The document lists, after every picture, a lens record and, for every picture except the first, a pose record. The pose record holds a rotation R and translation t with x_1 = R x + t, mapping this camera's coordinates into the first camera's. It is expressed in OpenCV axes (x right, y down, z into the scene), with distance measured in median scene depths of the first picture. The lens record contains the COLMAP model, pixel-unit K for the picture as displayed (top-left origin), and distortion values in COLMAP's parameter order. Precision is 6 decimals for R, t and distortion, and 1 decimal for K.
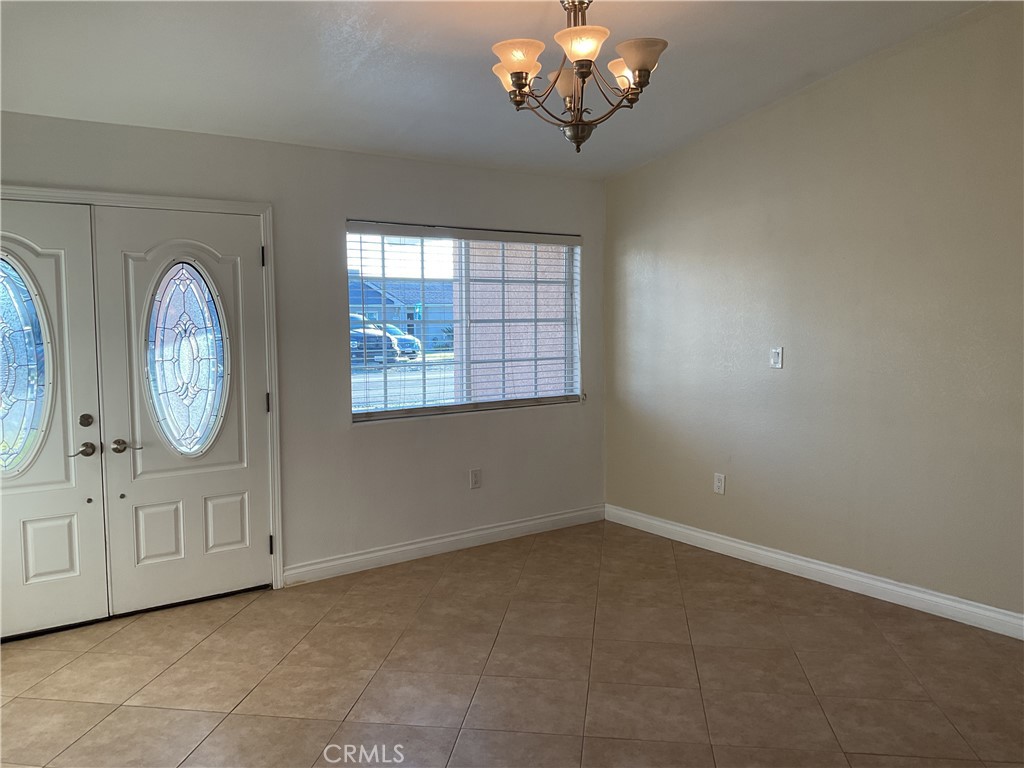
lens RADIAL K [[842.1, 0, 521.4], [0, 842.1, 383.0], [0, 0, 1]] dist [0.088017, -0.144077]
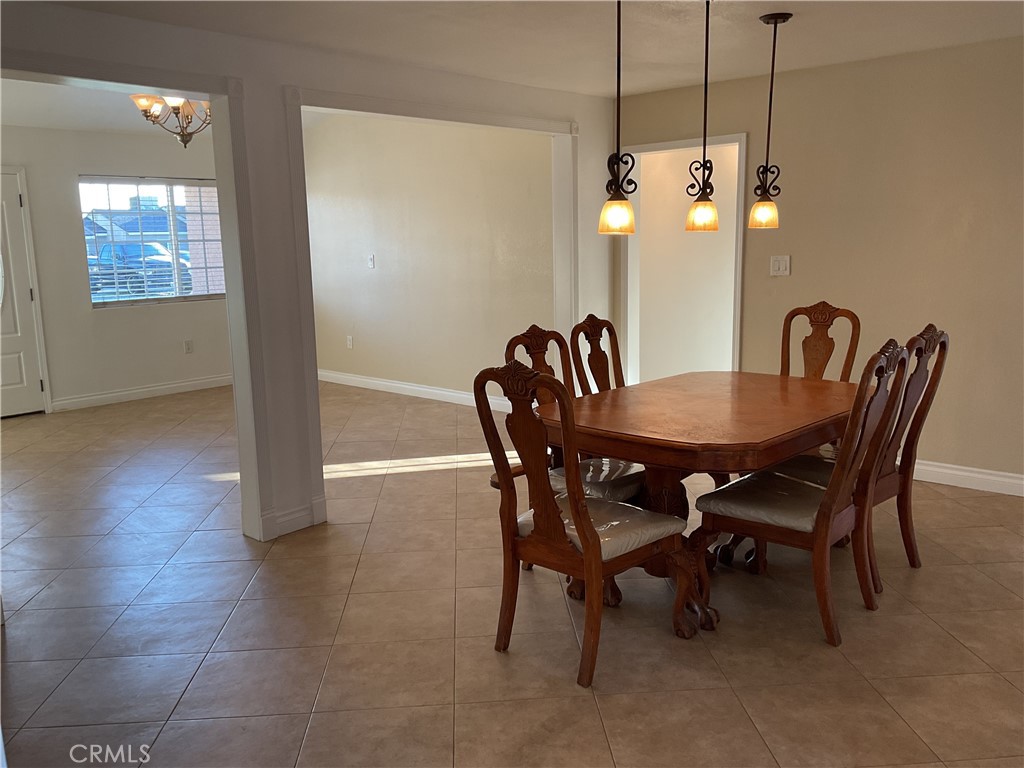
lens RADIAL K [[842.1, 0, 507.2], [0, 842.1, 382.6], [0, 0, 1]] dist [0.088017, -0.144077]
pose [[0.983385, -0.046801, 0.175395, 0.294820], [0.031583, 0.995569, 0.088575, 0.076206], [-0.178764, -0.081564, 0.980505, -0.751000]]
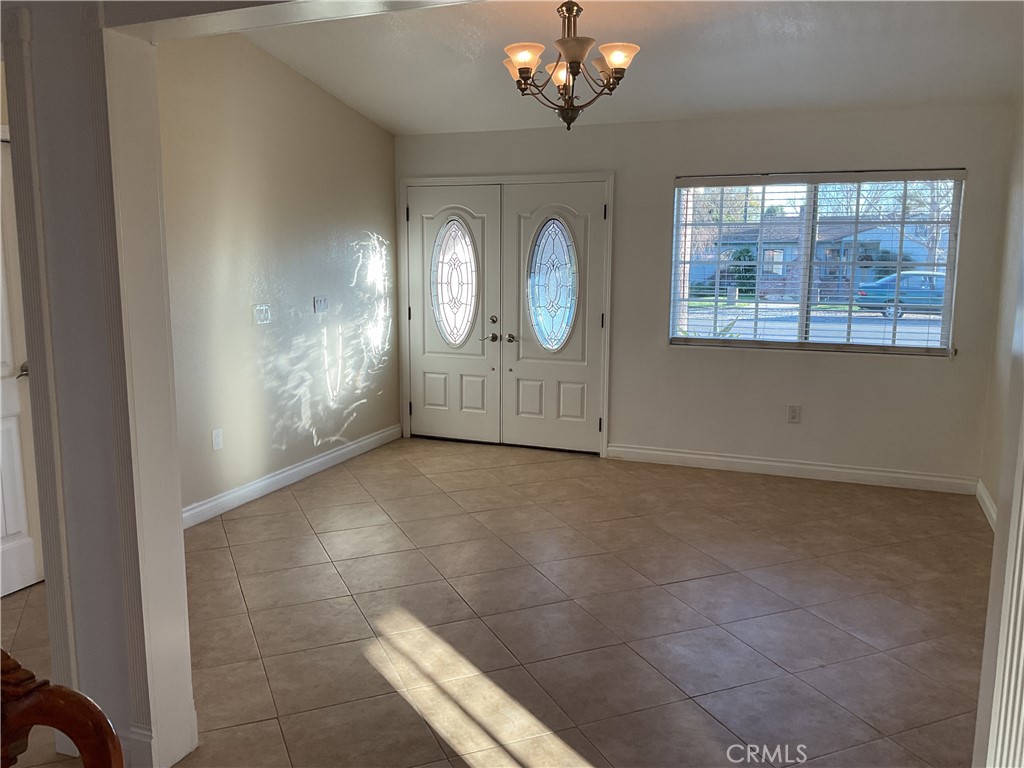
lens RADIAL K [[842.1, 0, 502.5], [0, 842.1, 383.3], [0, 0, 1]] dist [0.088017, -0.144077]
pose [[0.506414, 0.141686, -0.850570, 0.818134], [-0.080523, 0.989868, 0.116948, -0.023626], [0.858522, 0.009266, 0.512692, 0.176755]]
